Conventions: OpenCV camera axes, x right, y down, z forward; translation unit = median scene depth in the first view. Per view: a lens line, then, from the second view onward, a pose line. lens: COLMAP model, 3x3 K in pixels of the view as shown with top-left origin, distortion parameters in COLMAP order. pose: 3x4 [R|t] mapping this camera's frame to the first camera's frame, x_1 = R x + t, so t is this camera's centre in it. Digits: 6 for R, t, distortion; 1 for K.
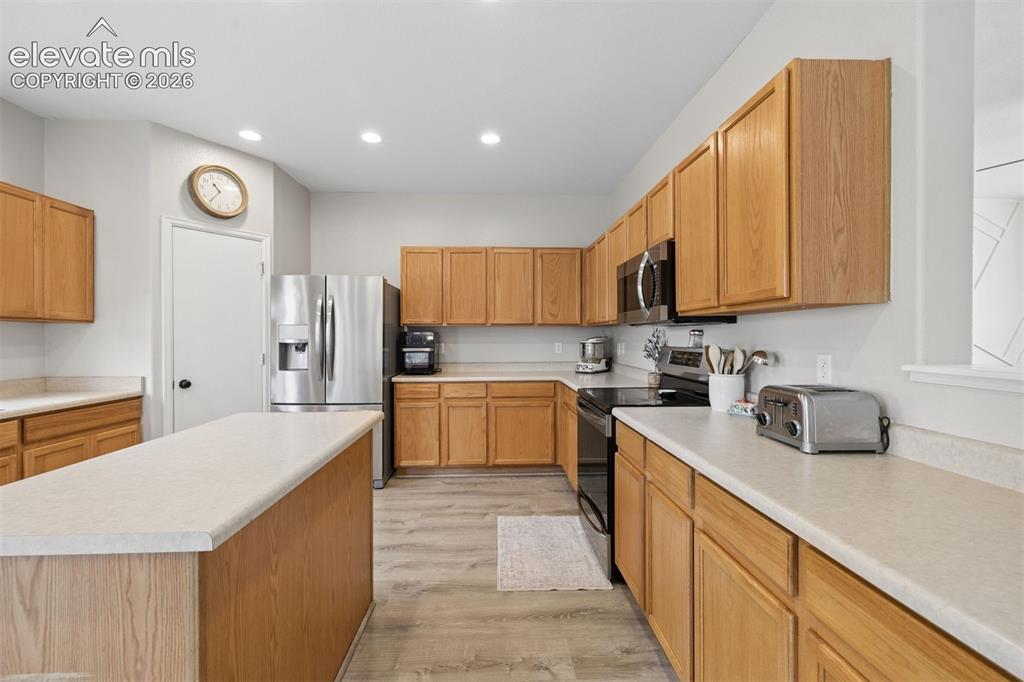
lens RADIAL K [[430.7, 0, 504.4], [0, 430.7, 338.7], [0, 0, 1]] dist [0.001086, 0.000572]
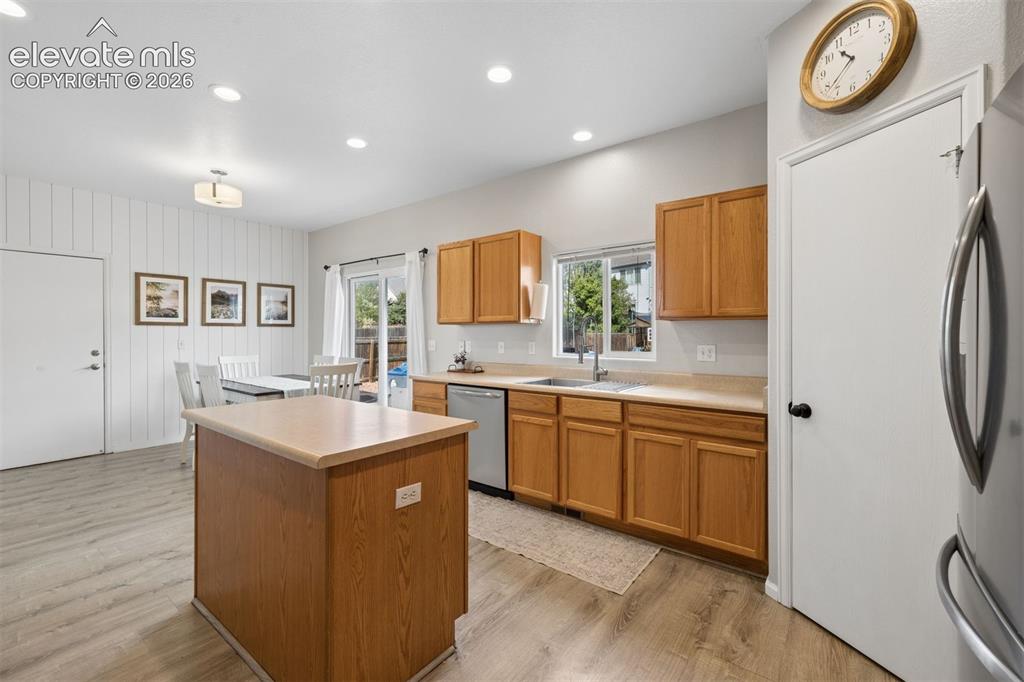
lens RADIAL K [[430.7, 0, 508.6], [0, 430.7, 335.2], [0, 0, 1]] dist [0.001086, 0.000572]
pose [[-0.642450, 0.002002, -0.766325, 0.010395], [-0.004806, 0.999966, 0.006642, -0.005921], [0.766313, 0.007950, -0.642418, 1.041590]]
